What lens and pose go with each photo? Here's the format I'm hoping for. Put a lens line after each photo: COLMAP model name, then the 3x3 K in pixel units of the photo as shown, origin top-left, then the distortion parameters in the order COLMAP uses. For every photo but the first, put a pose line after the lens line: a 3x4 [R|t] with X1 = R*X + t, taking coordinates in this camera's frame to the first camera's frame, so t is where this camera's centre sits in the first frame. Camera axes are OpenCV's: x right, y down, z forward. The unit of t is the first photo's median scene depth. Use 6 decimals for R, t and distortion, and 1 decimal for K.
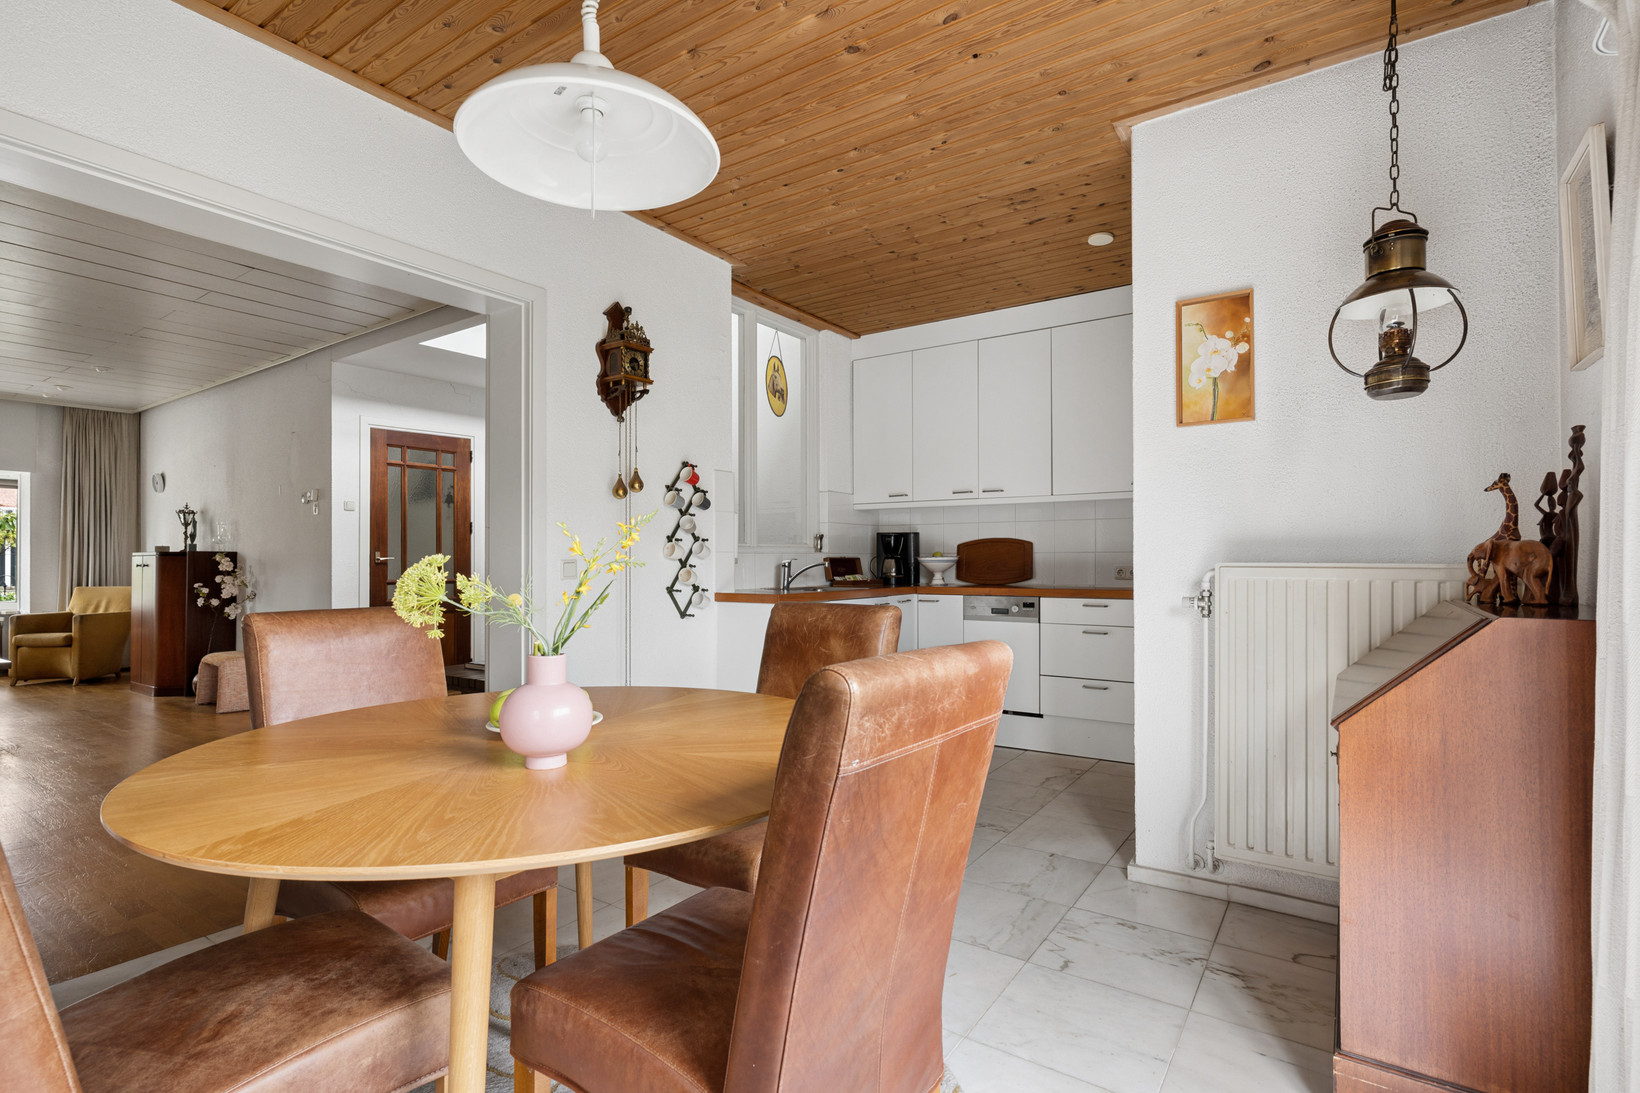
lens RADIAL K [[787.9, 0, 817.7], [0, 787.9, 547.6], [0, 0, 1]] dist [-0.001545, 0.000788]
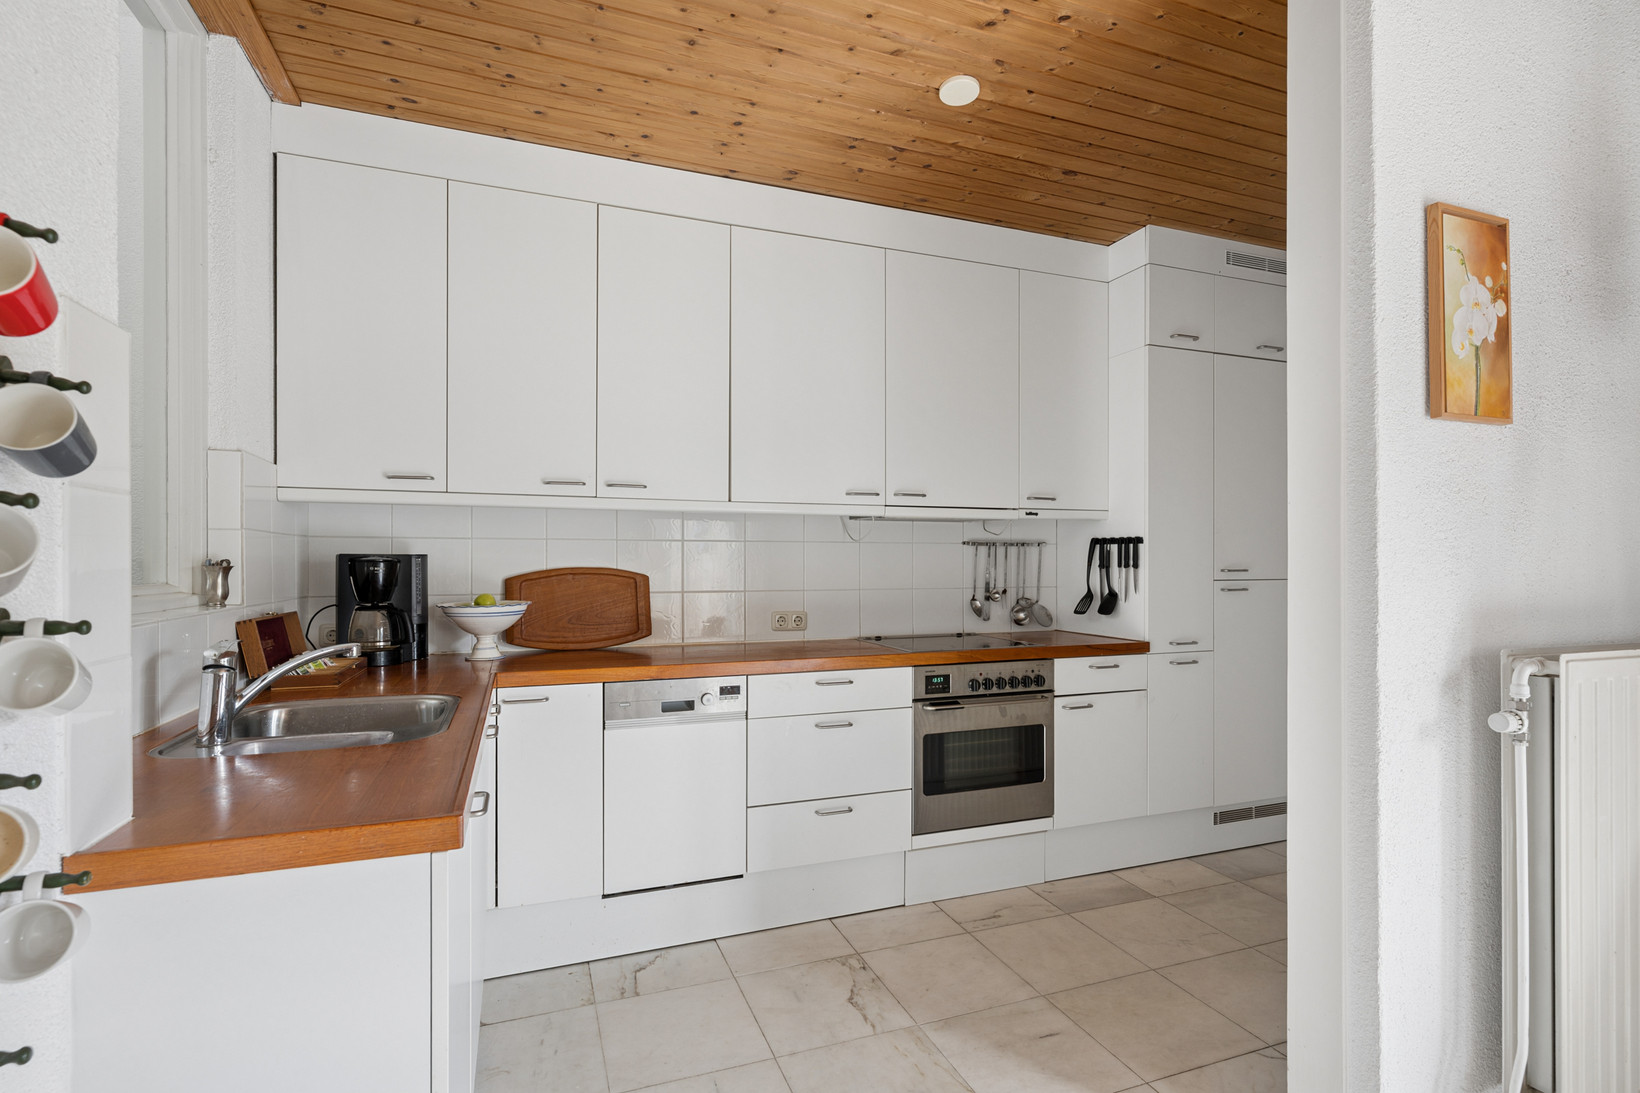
lens RADIAL K [[787.9, 0, 817.1], [0, 787.9, 563.2], [0, 0, 1]] dist [-0.001545, 0.000788]
pose [[0.569884, 0.001529, 0.821724, -0.151708], [-0.014113, 0.999869, 0.007927, -0.023002], [-0.821604, -0.016115, 0.569830, 0.554902]]
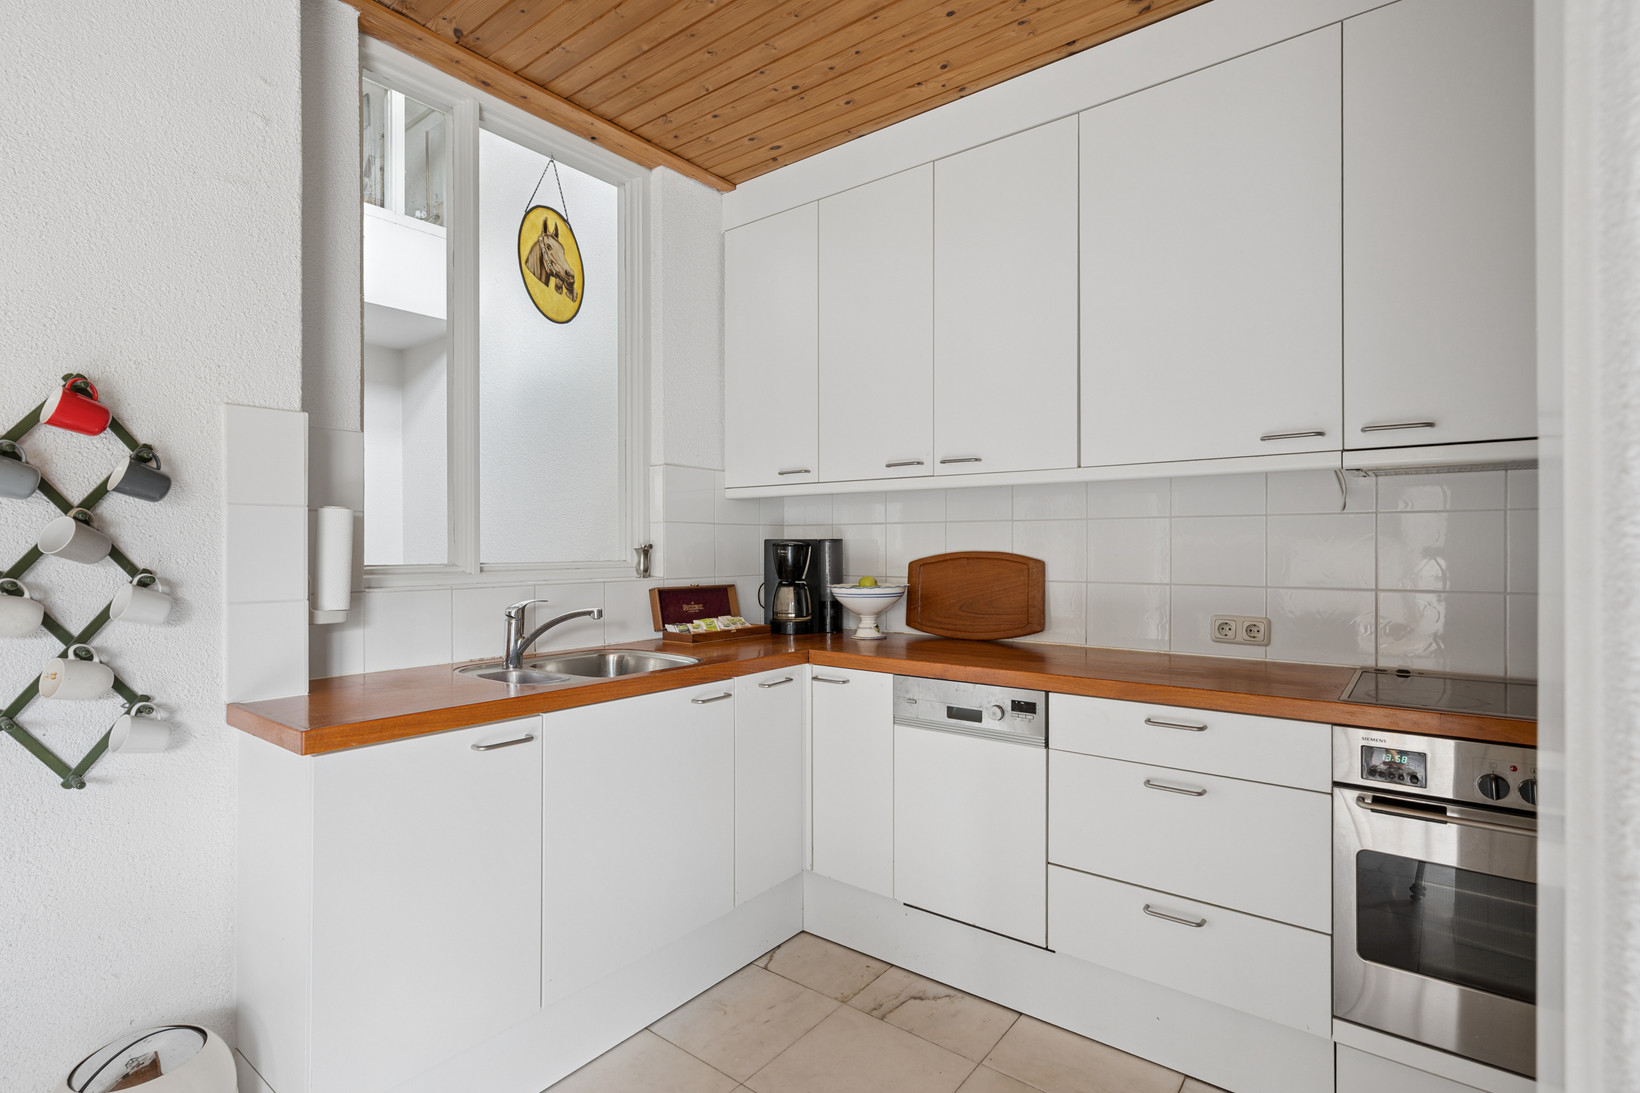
lens RADIAL K [[787.9, 0, 818.5], [0, 787.9, 546.2], [0, 0, 1]] dist [-0.001545, 0.000788]
pose [[0.998343, 0.001106, -0.057525, 0.156384], [-0.000270, 0.999894, 0.014544, -0.024241], [0.057535, -0.014504, 0.998238, 0.481234]]
